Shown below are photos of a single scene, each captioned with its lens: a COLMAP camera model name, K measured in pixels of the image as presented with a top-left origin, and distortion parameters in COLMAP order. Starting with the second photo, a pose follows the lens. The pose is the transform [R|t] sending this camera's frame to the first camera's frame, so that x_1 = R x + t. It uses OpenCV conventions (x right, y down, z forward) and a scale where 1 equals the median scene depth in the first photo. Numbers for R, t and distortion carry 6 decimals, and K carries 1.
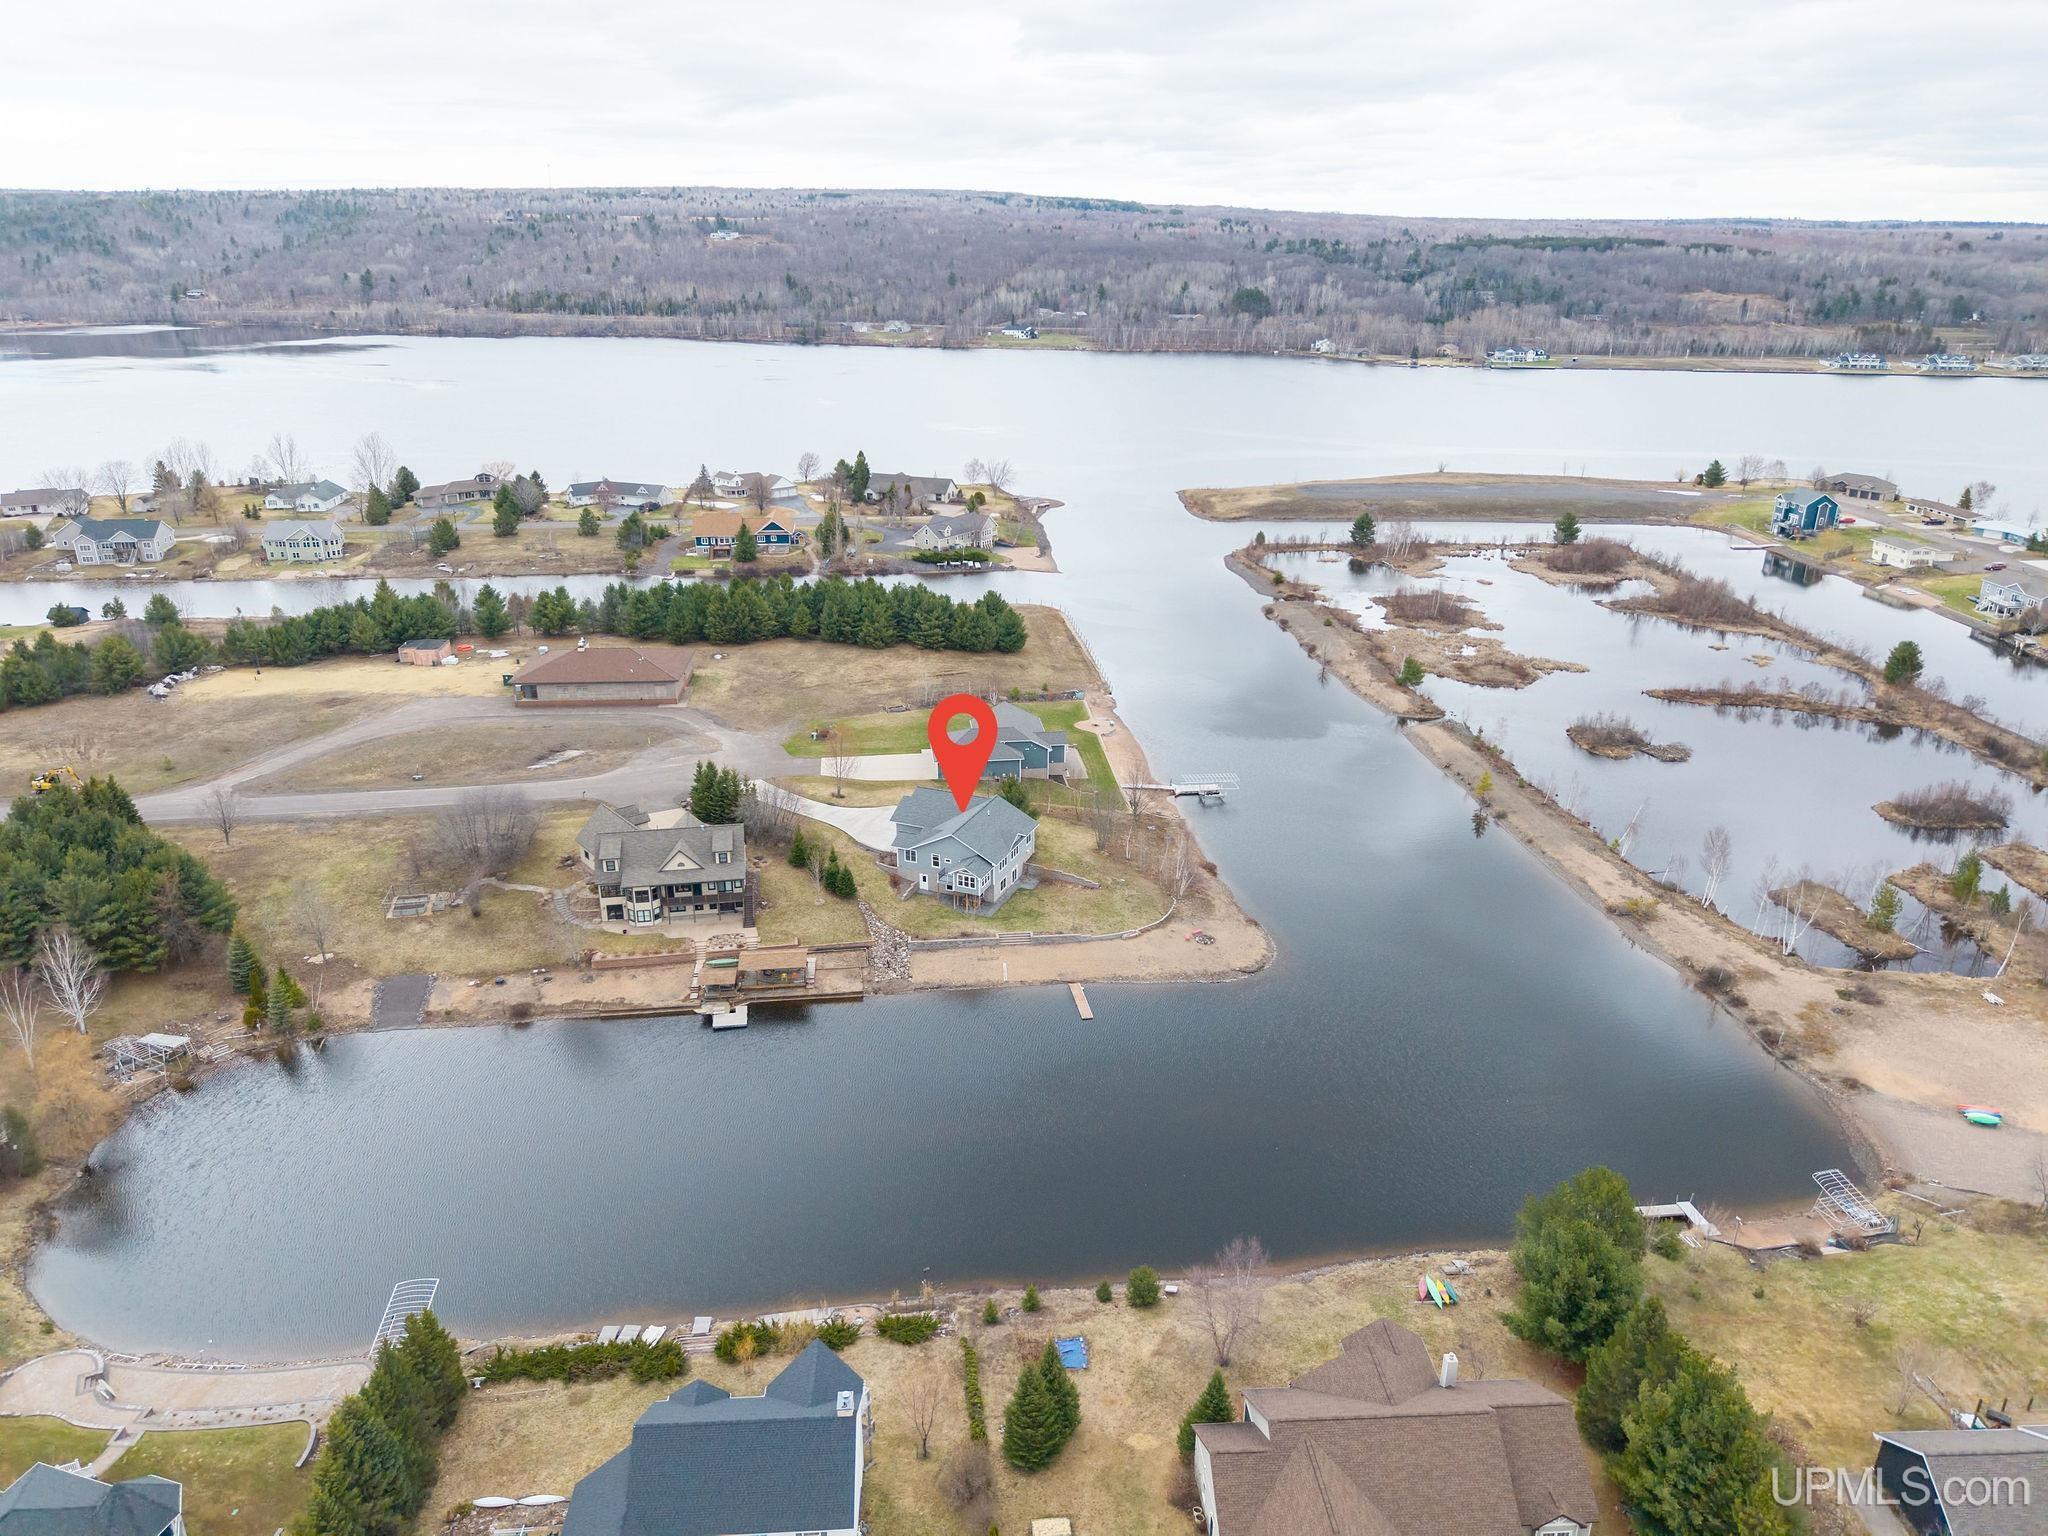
lens RADIAL K [[1372.0, 0, 1019.8], [0, 1372.0, 764.3], [0, 0, 1]] dist [0.030586, -0.032926]
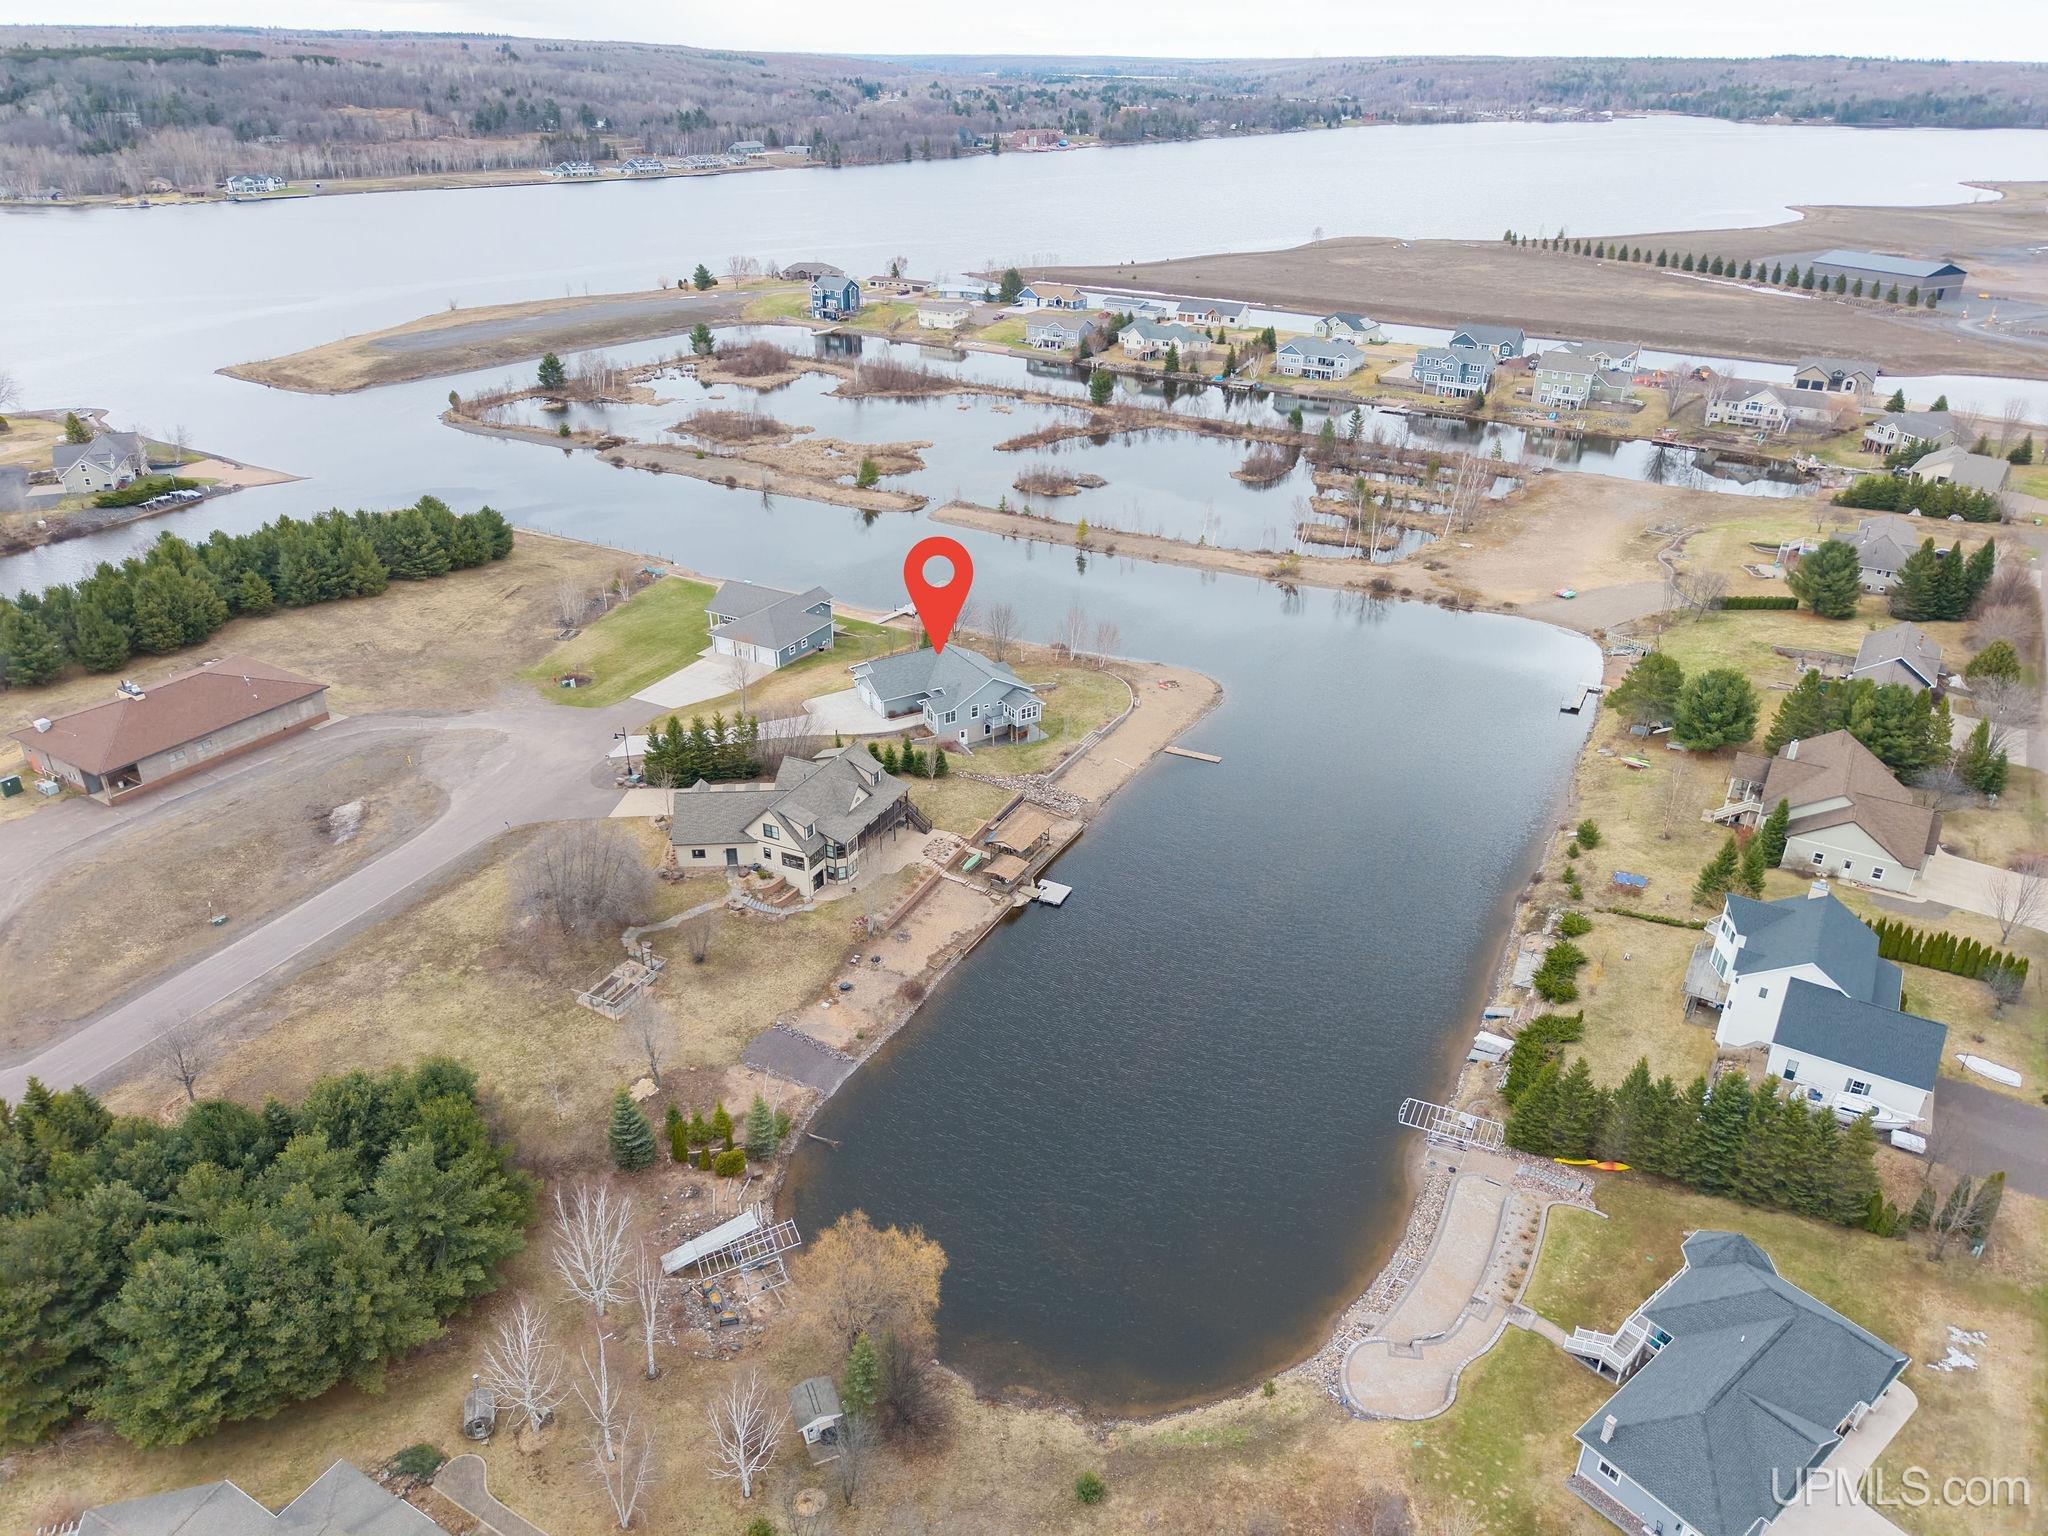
lens RADIAL K [[1372.0, 0, 1019.8], [0, 1372.0, 764.3], [0, 0, 1]] dist [0.030586, -0.032926]
pose [[0.575584, -0.374425, 0.726986, -0.142368], [0.289049, 0.924782, 0.247445, -0.023721], [-0.764953, 0.067709, 0.640517, 0.060523]]
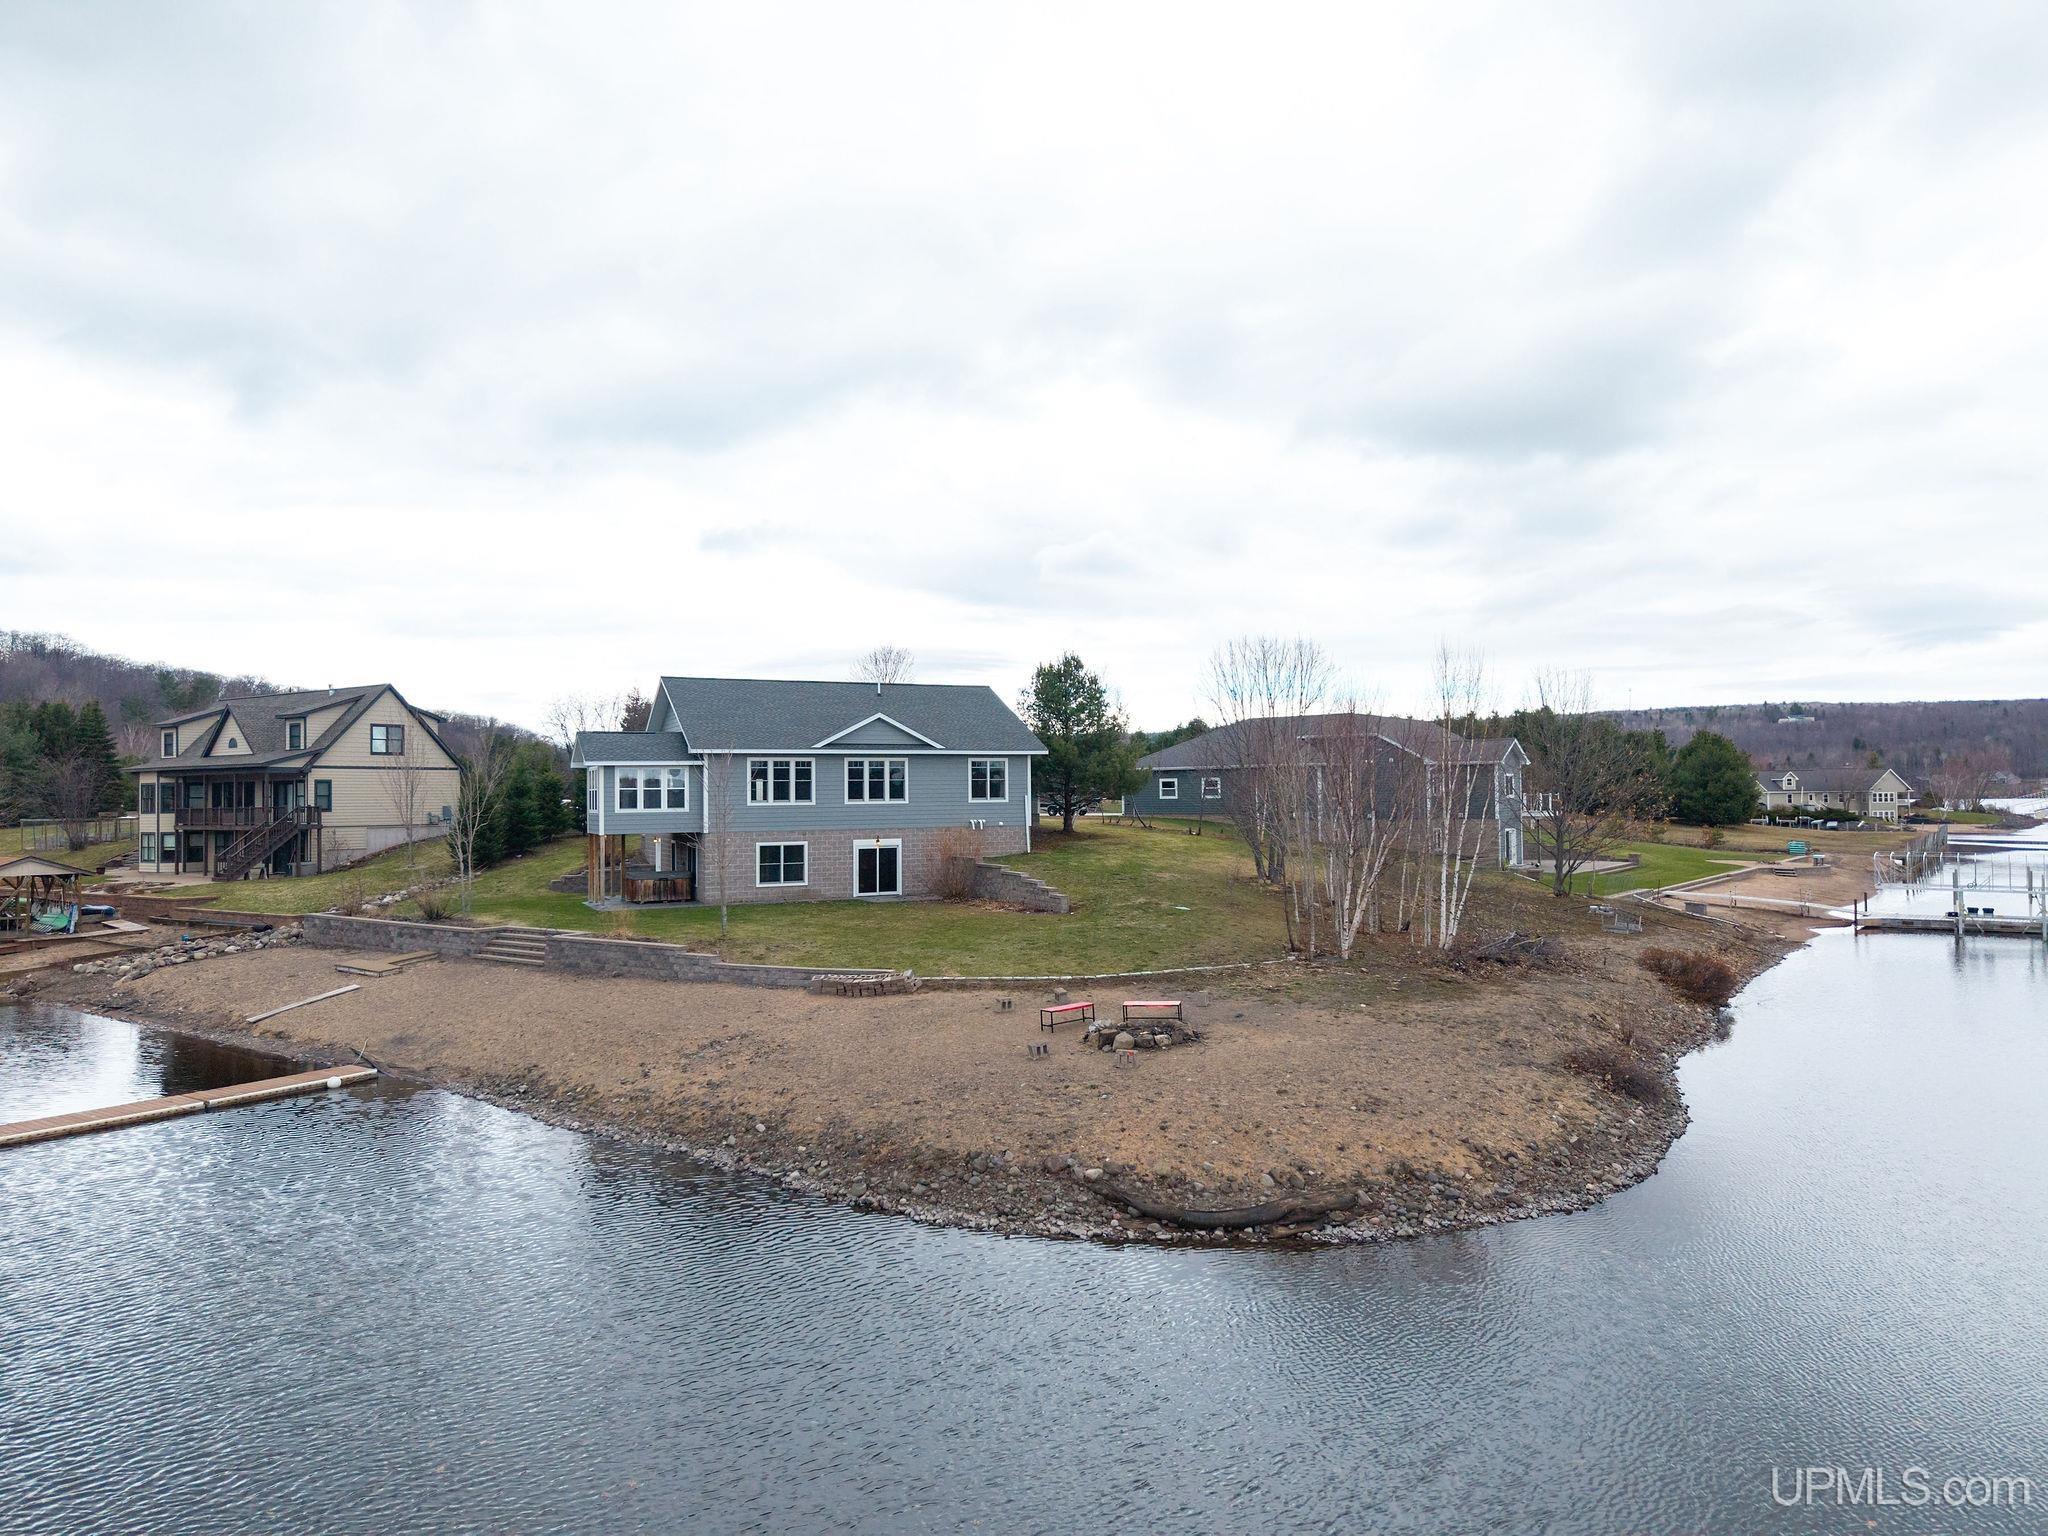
lens RADIAL K [[1372.0, 0, 1019.8], [0, 1372.0, 764.3], [0, 0, 1]] dist [0.030586, -0.032926]
pose [[0.731497, -0.023096, -0.681454, 0.041561], [-0.235628, 0.929290, -0.284428, 0.025109], [0.639837, 0.368628, 0.674330, 0.149232]]
